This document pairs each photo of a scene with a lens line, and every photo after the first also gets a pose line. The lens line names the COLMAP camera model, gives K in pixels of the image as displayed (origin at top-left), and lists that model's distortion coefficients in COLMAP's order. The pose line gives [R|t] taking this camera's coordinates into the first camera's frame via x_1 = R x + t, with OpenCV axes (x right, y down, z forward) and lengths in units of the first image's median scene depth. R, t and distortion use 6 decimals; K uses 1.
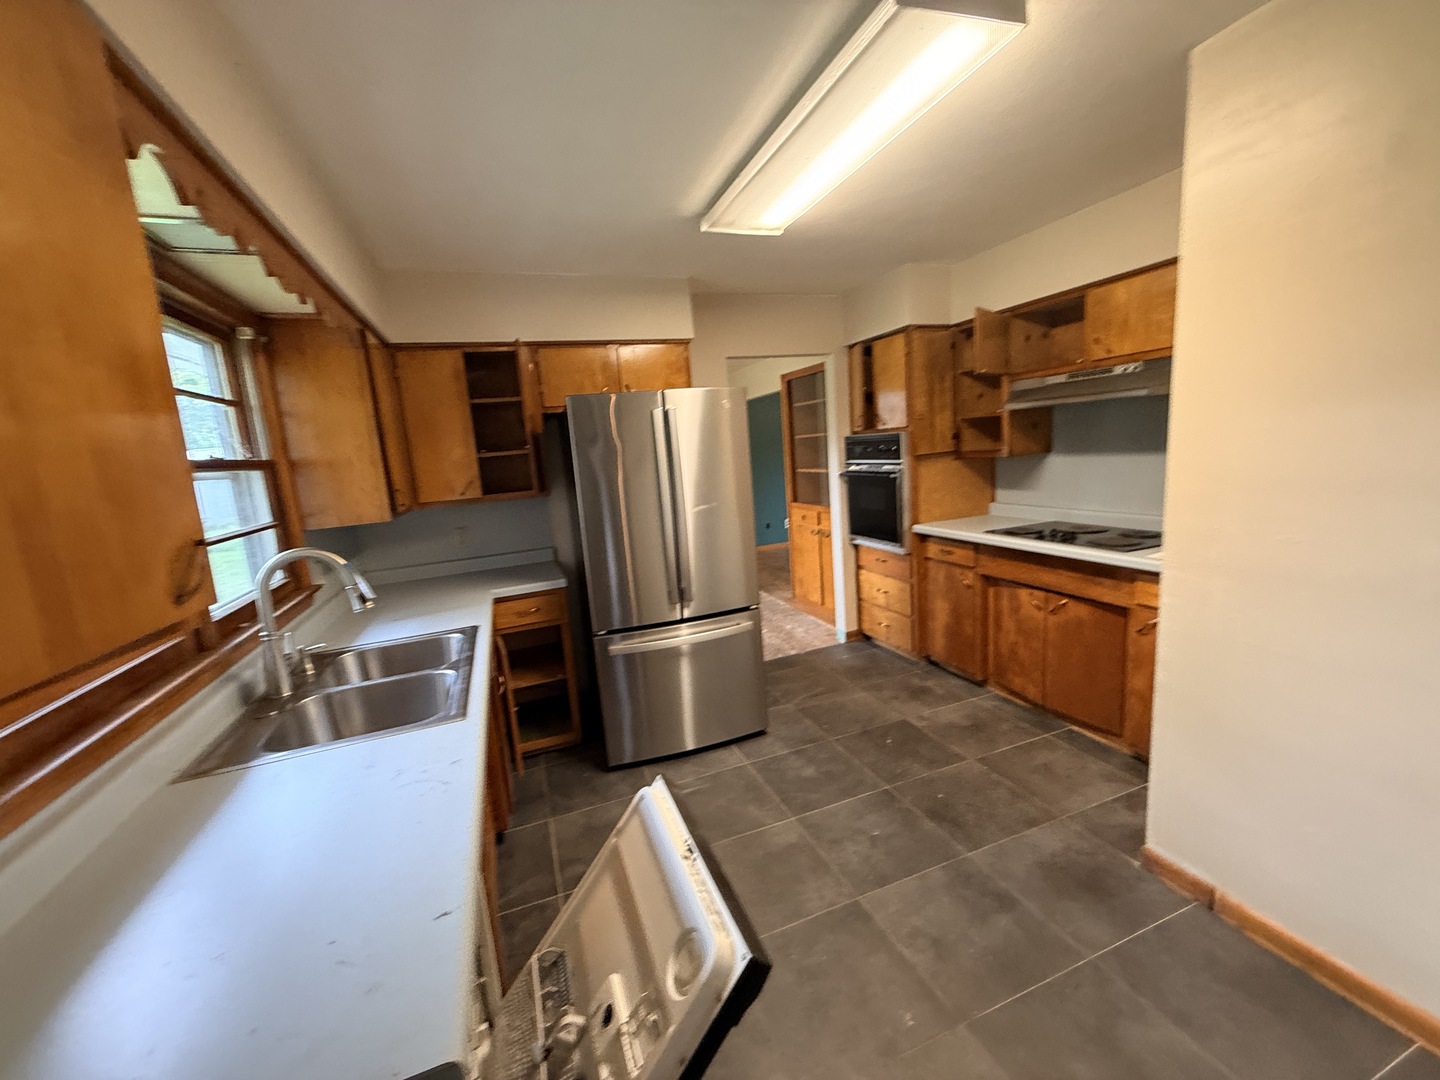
lens RADIAL K [[573.4, 0, 714.0], [0, 573.4, 540.0], [0, 0, 1]] dist [0.000949, -0.000076]
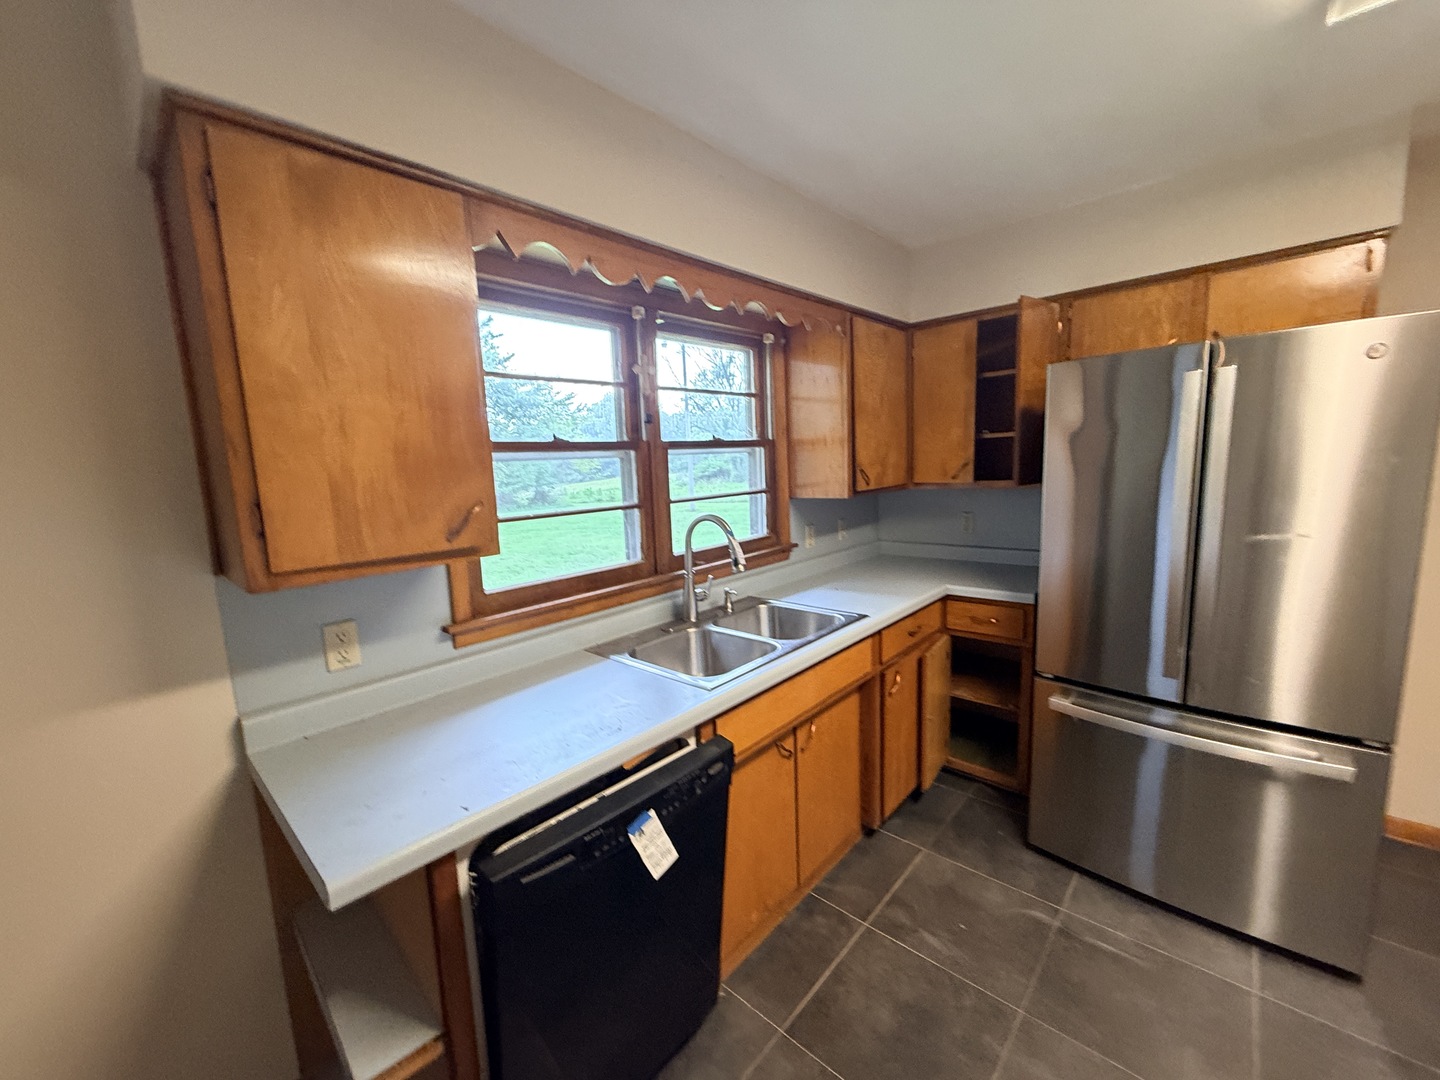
lens RADIAL K [[573.4, 0, 714.0], [0, 573.4, 540.0], [0, 0, 1]] dist [0.000949, -0.000076]
pose [[0.455322, 0.182412, -0.871440, 0.262872], [-0.134994, 0.981615, 0.134940, -0.065092], [0.880033, 0.056199, 0.471575, 0.268705]]
